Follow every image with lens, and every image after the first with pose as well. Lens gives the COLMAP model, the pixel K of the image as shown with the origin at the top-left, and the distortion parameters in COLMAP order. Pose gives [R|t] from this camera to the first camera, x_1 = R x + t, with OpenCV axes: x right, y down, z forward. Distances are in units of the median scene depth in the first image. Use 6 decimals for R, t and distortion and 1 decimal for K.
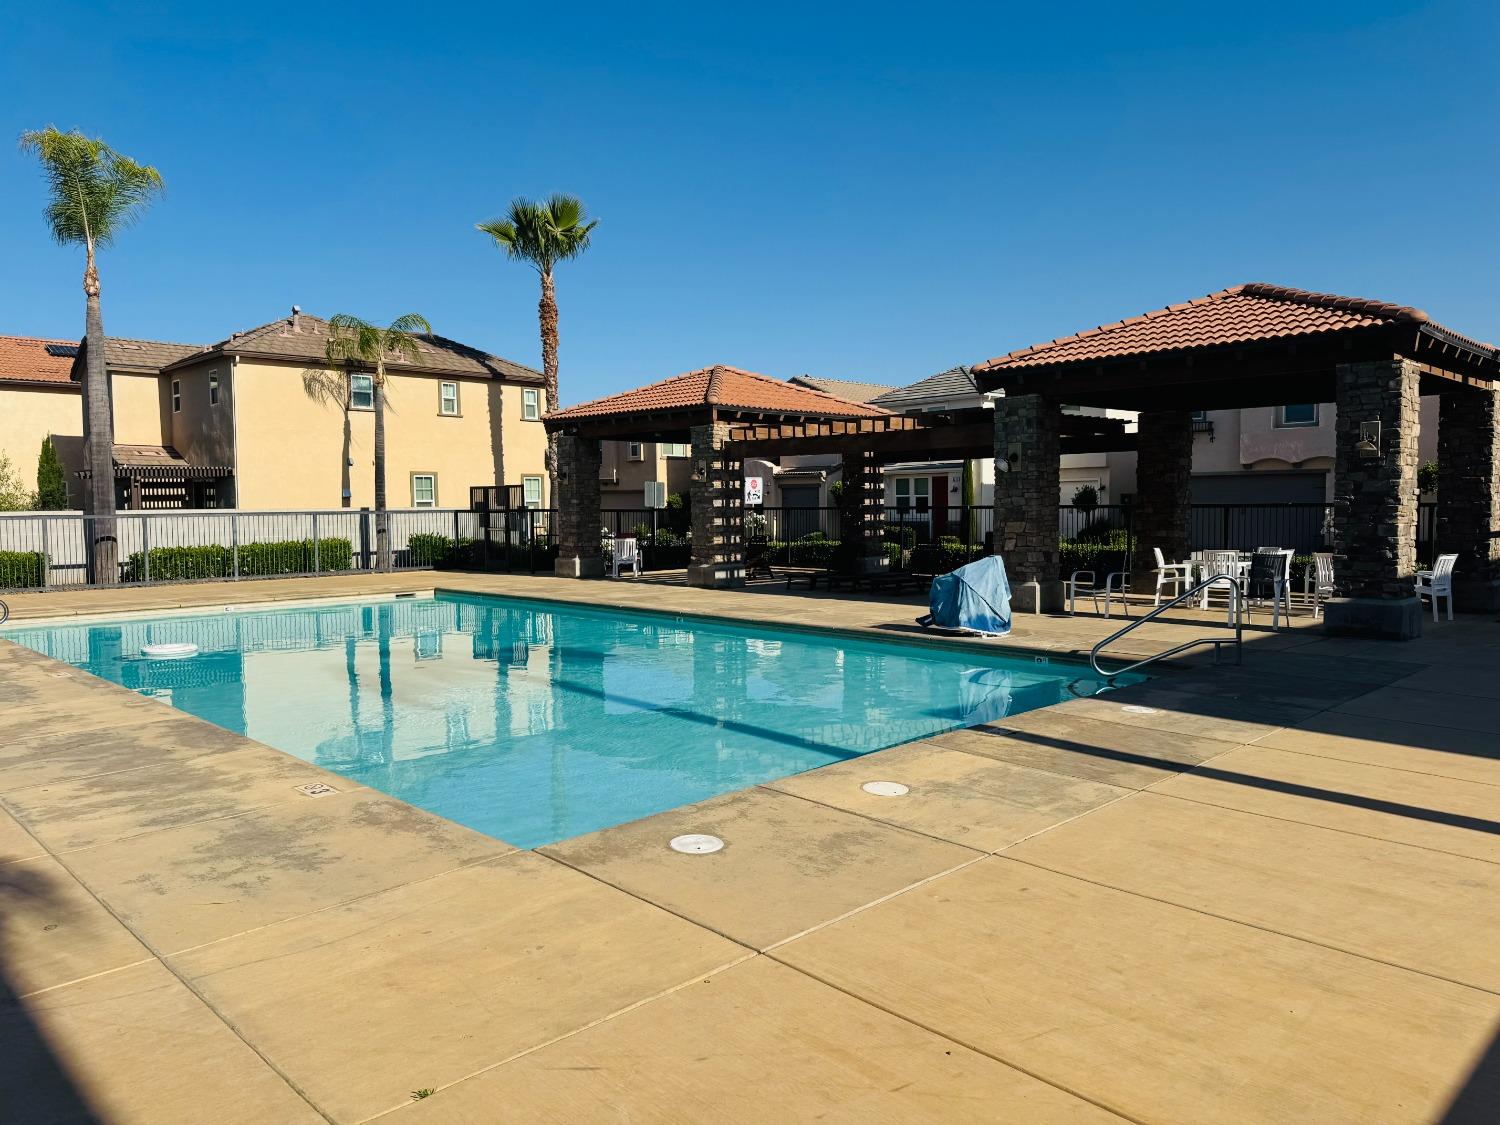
lens RADIAL K [[1048.8, 0, 750.0], [0, 1048.8, 562.5], [0, 0, 1]] dist [-0.024877, -0.001811]
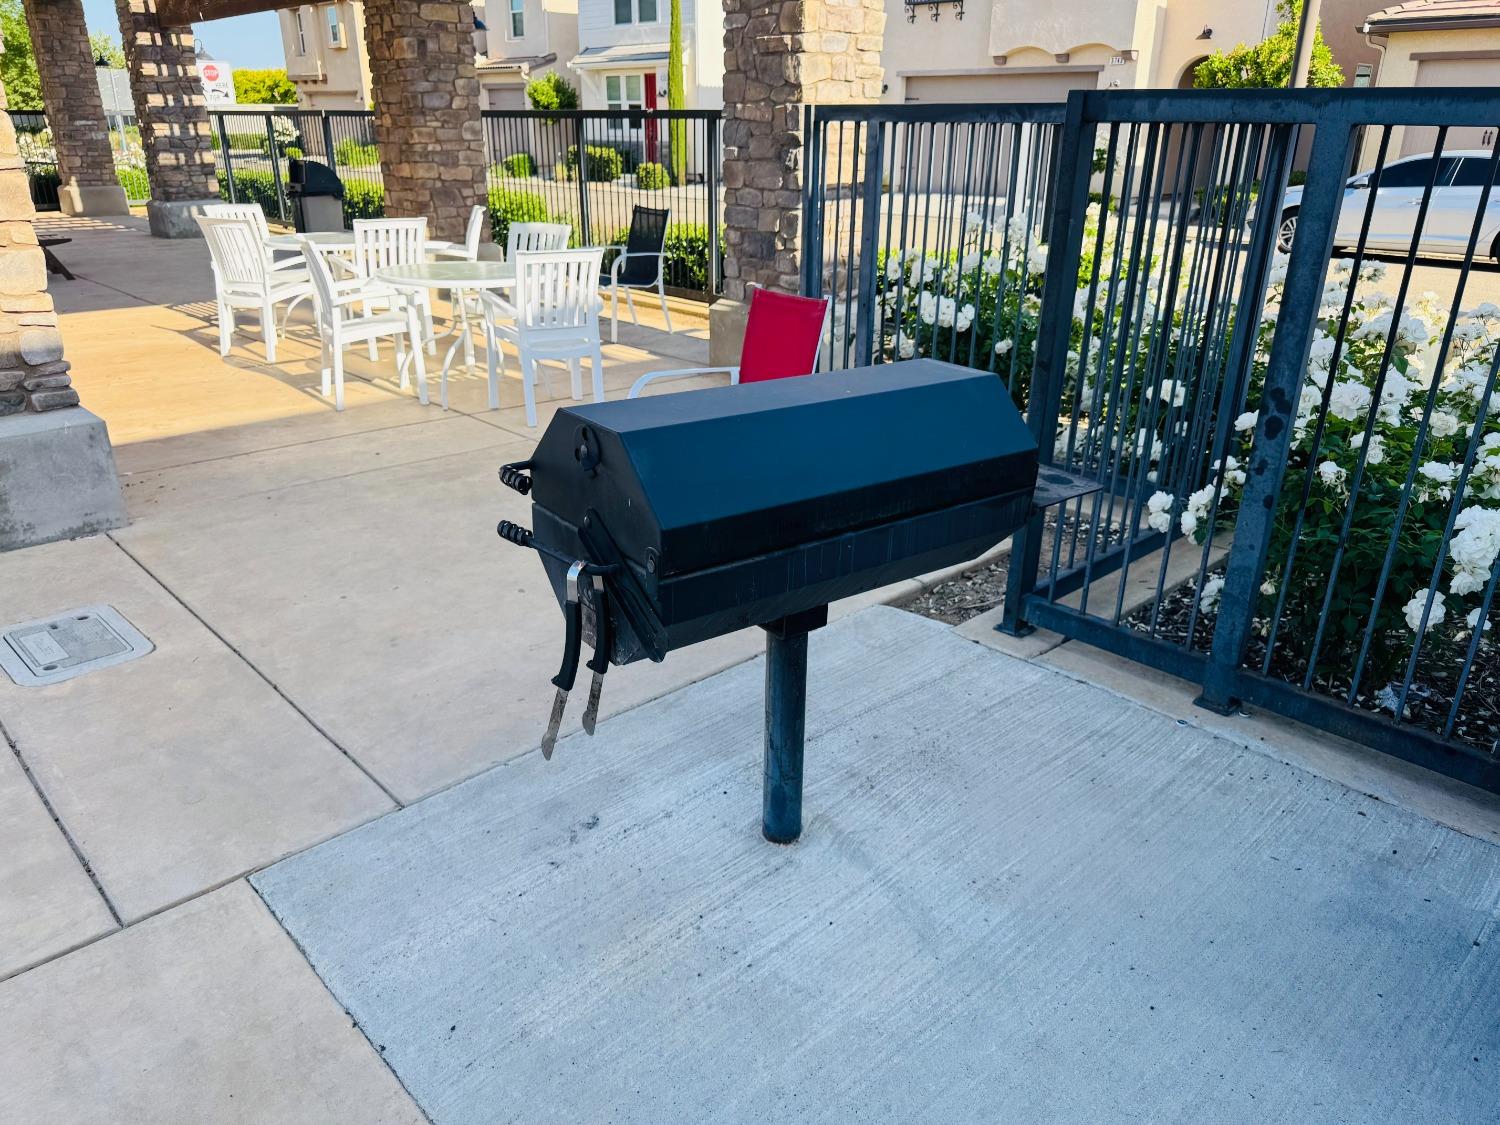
lens RADIAL K [[1048.8, 0, 750.0], [0, 1048.8, 562.5], [0, 0, 1]] dist [-0.024877, -0.001811]
pose [[0.999693, 0.024783, -0.000798, 0.346440], [-0.023052, 0.940736, 0.338356, -0.015194], [0.009137, -0.338234, 0.941018, 0.306862]]
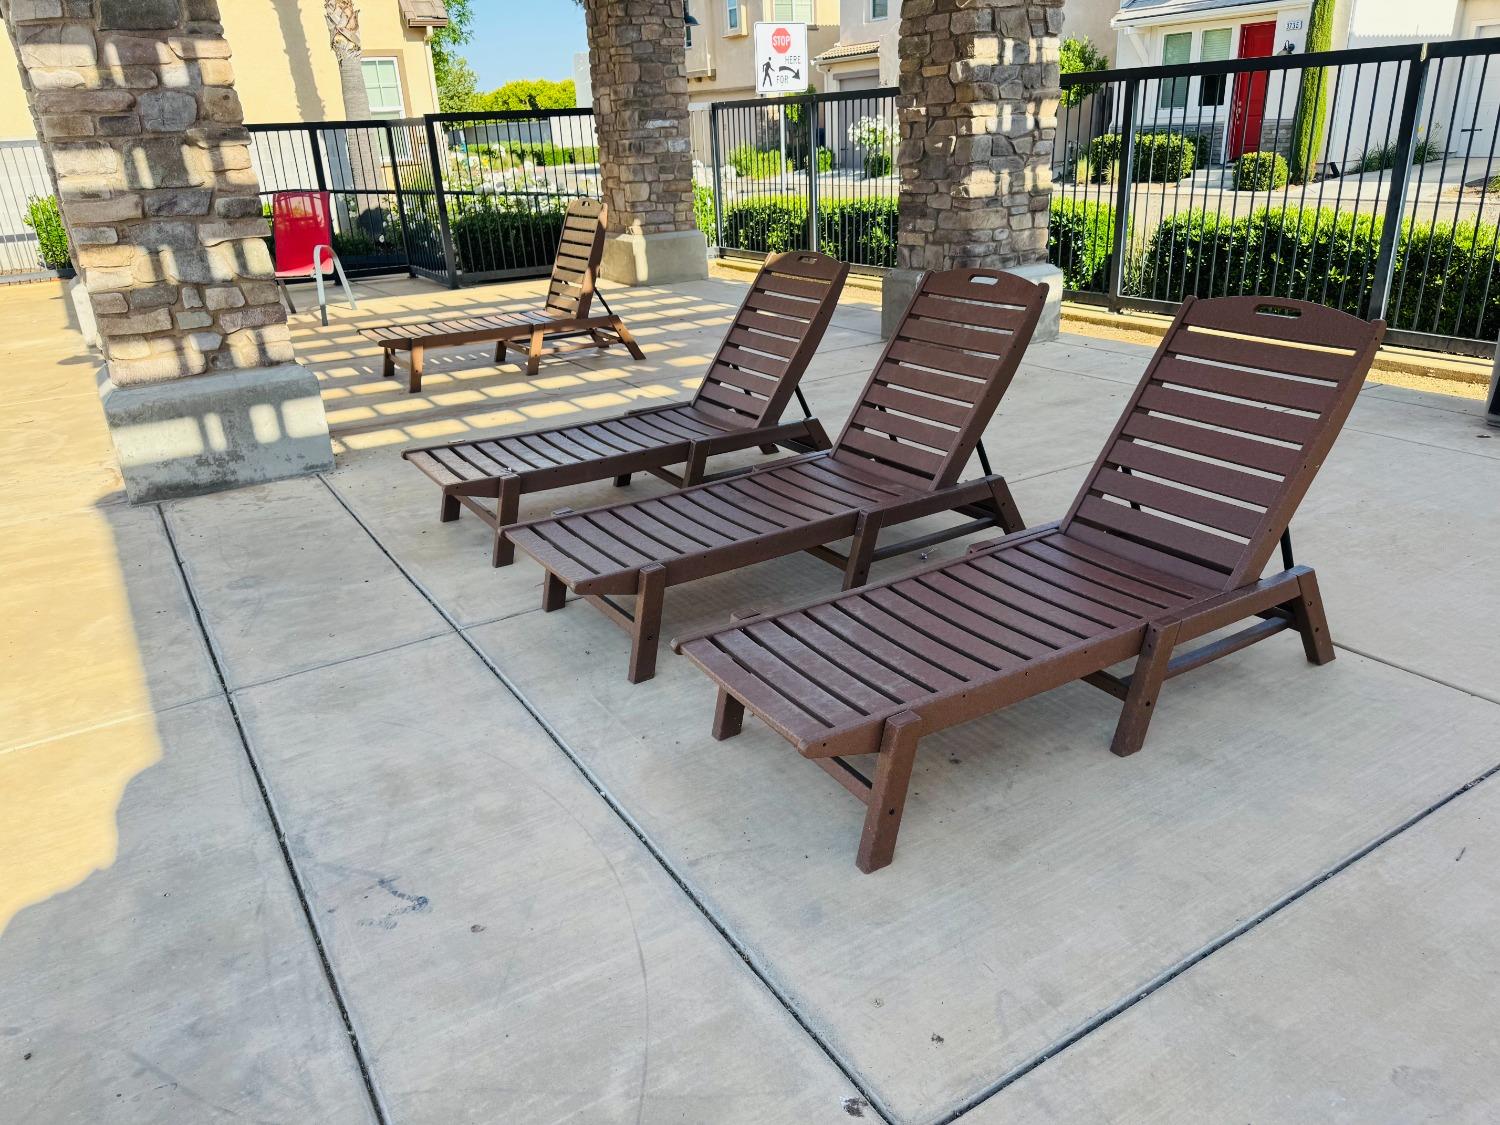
lens RADIAL K [[1048.8, 0, 750.0], [0, 1048.8, 562.5], [0, 0, 1]] dist [-0.024877, -0.001811]
pose [[0.974258, 0.049425, -0.219949, 0.092535], [0.029354, 0.939551, 0.341149, -0.023175], [0.223515, -0.338824, 0.913915, 0.564104]]
